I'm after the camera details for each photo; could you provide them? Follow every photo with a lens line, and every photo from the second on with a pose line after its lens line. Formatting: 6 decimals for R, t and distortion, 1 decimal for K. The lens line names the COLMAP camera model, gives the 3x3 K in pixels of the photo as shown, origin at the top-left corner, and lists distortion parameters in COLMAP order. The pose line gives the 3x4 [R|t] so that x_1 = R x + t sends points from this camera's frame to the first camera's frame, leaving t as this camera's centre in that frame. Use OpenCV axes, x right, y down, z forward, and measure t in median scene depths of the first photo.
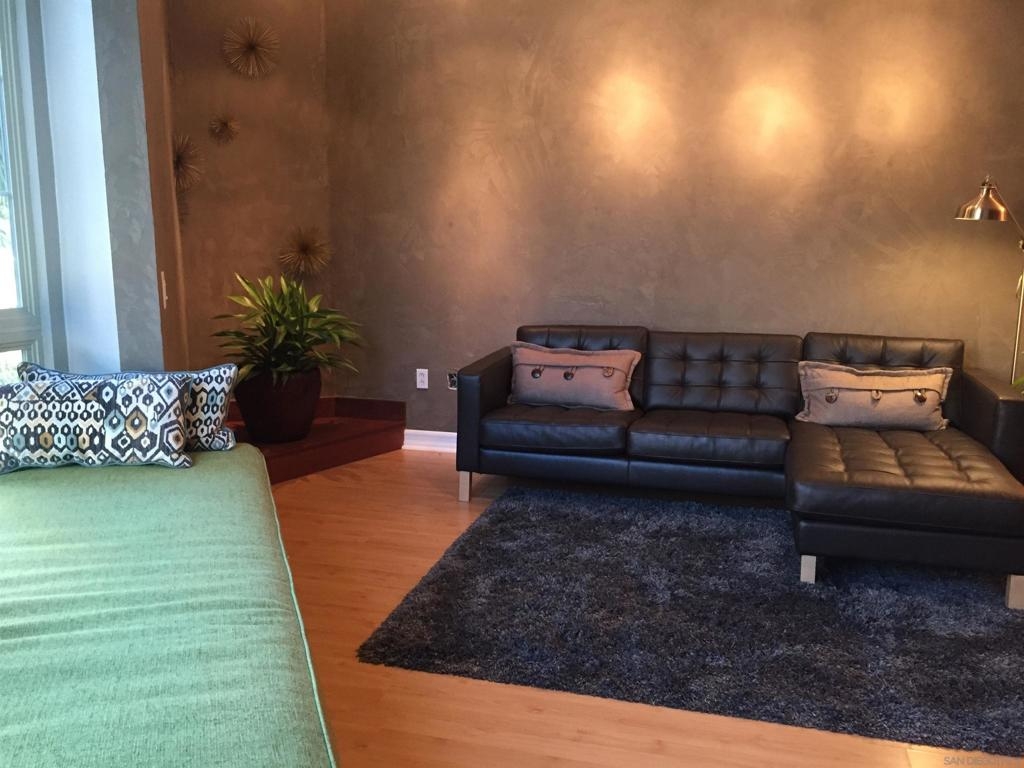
lens RADIAL K [[871.1, 0, 504.5], [0, 871.1, 391.7], [0, 0, 1]] dist [0.069670, -0.095637]
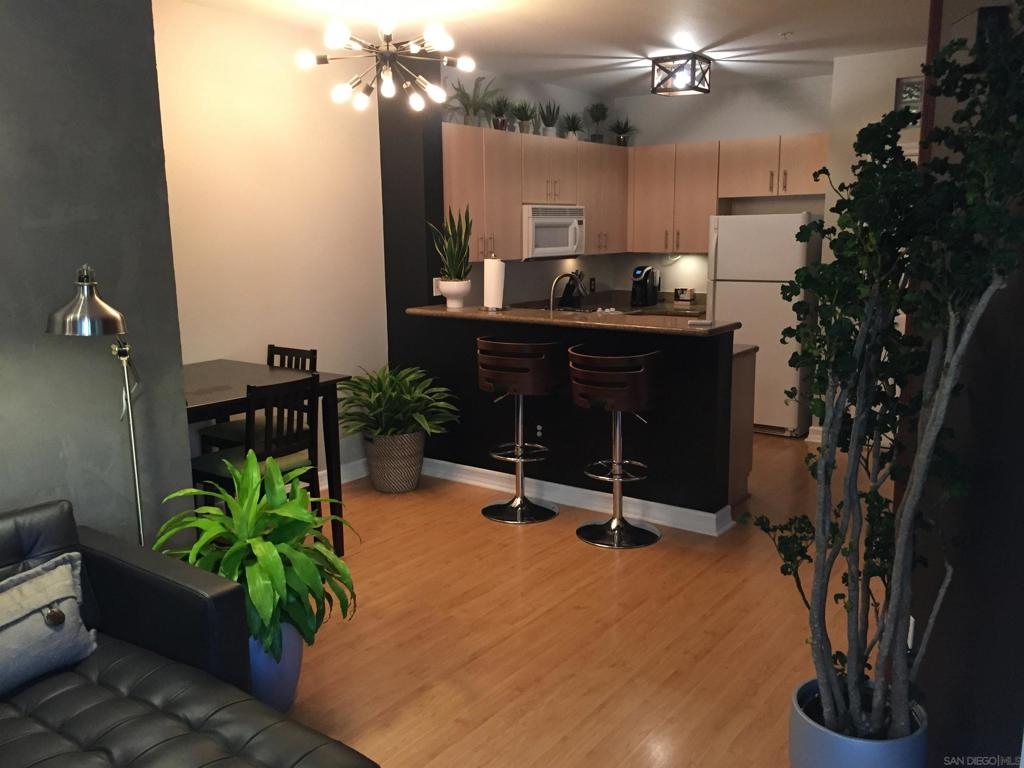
lens RADIAL K [[871.1, 0, 518.5], [0, 871.1, 384.6], [0, 0, 1]] dist [0.069670, -0.095637]
pose [[0.352044, -0.185327, 0.917452, 0.044001], [0.181672, 0.975090, 0.127259, -0.164790], [-0.918183, 0.121875, 0.376944, 0.422268]]
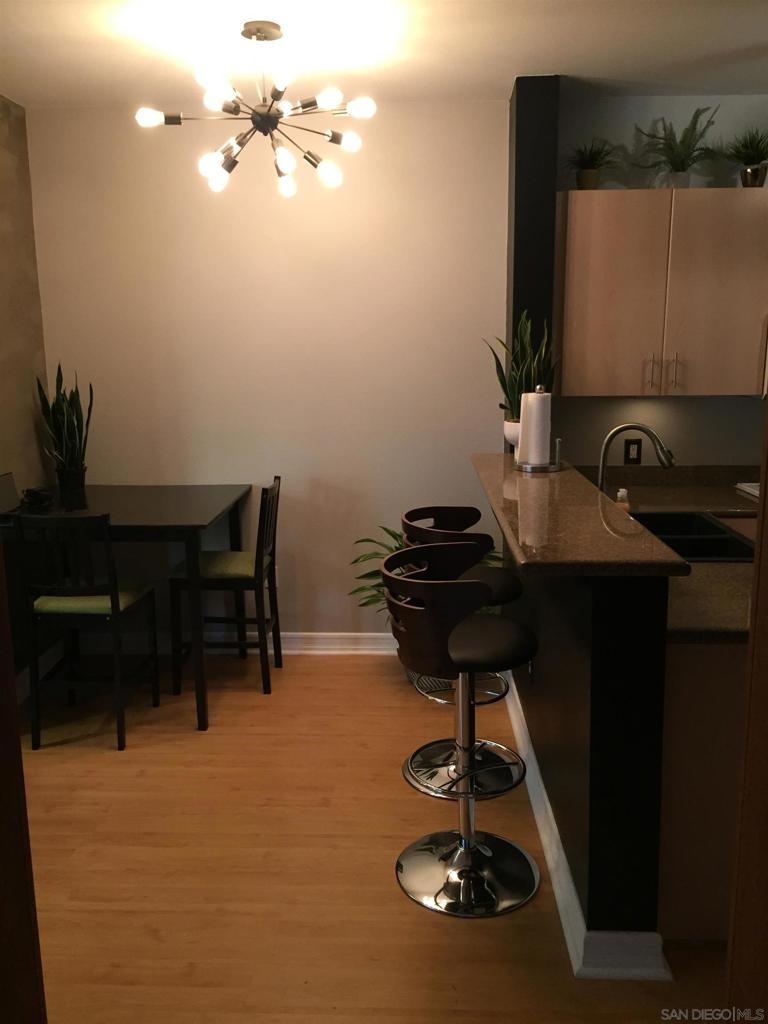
lens RADIAL K [[871.1, 0, 387.6], [0, 871.1, 514.9], [0, 0, 1]] dist [0.069670, -0.095637]
pose [[0.973563, -0.063798, 0.219330, 0.900480], [0.059907, 0.997907, 0.024356, -0.100097], [-0.220425, -0.010572, 0.975347, 0.118169]]
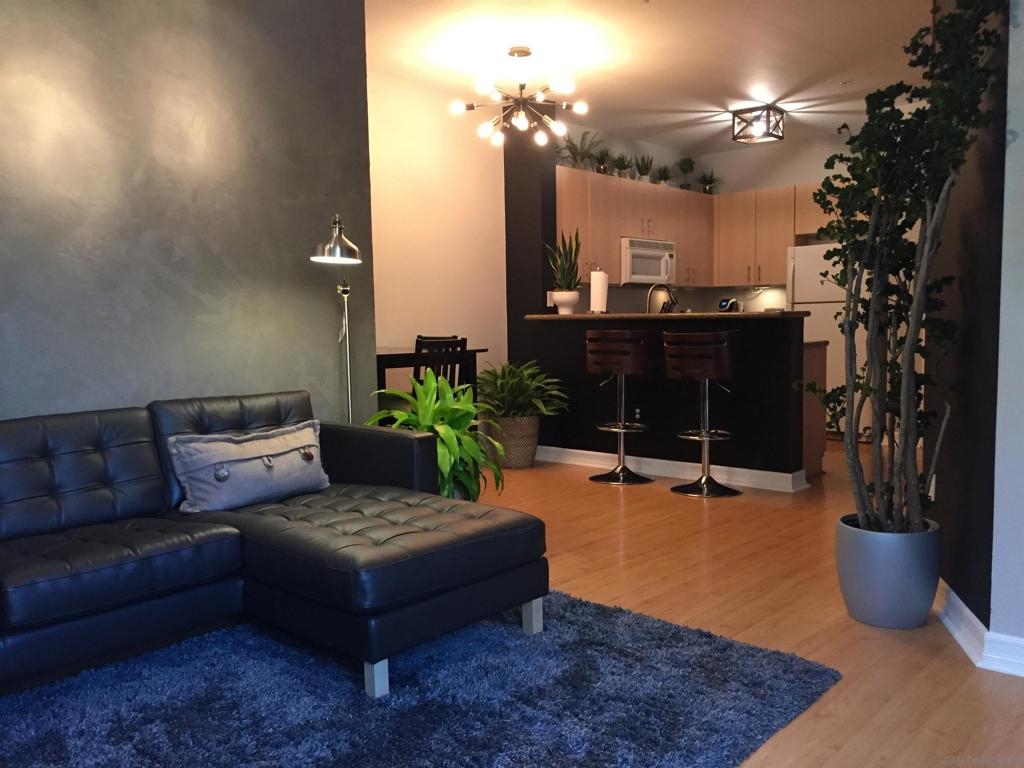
lens RADIAL K [[871.1, 0, 519.8], [0, 871.1, 386.6], [0, 0, 1]] dist [0.069670, -0.095637]
pose [[0.442394, -0.090816, 0.892211, -0.209465], [0.182872, 0.983092, 0.009391, -0.029515], [-0.877978, 0.159006, 0.451522, 0.376771]]
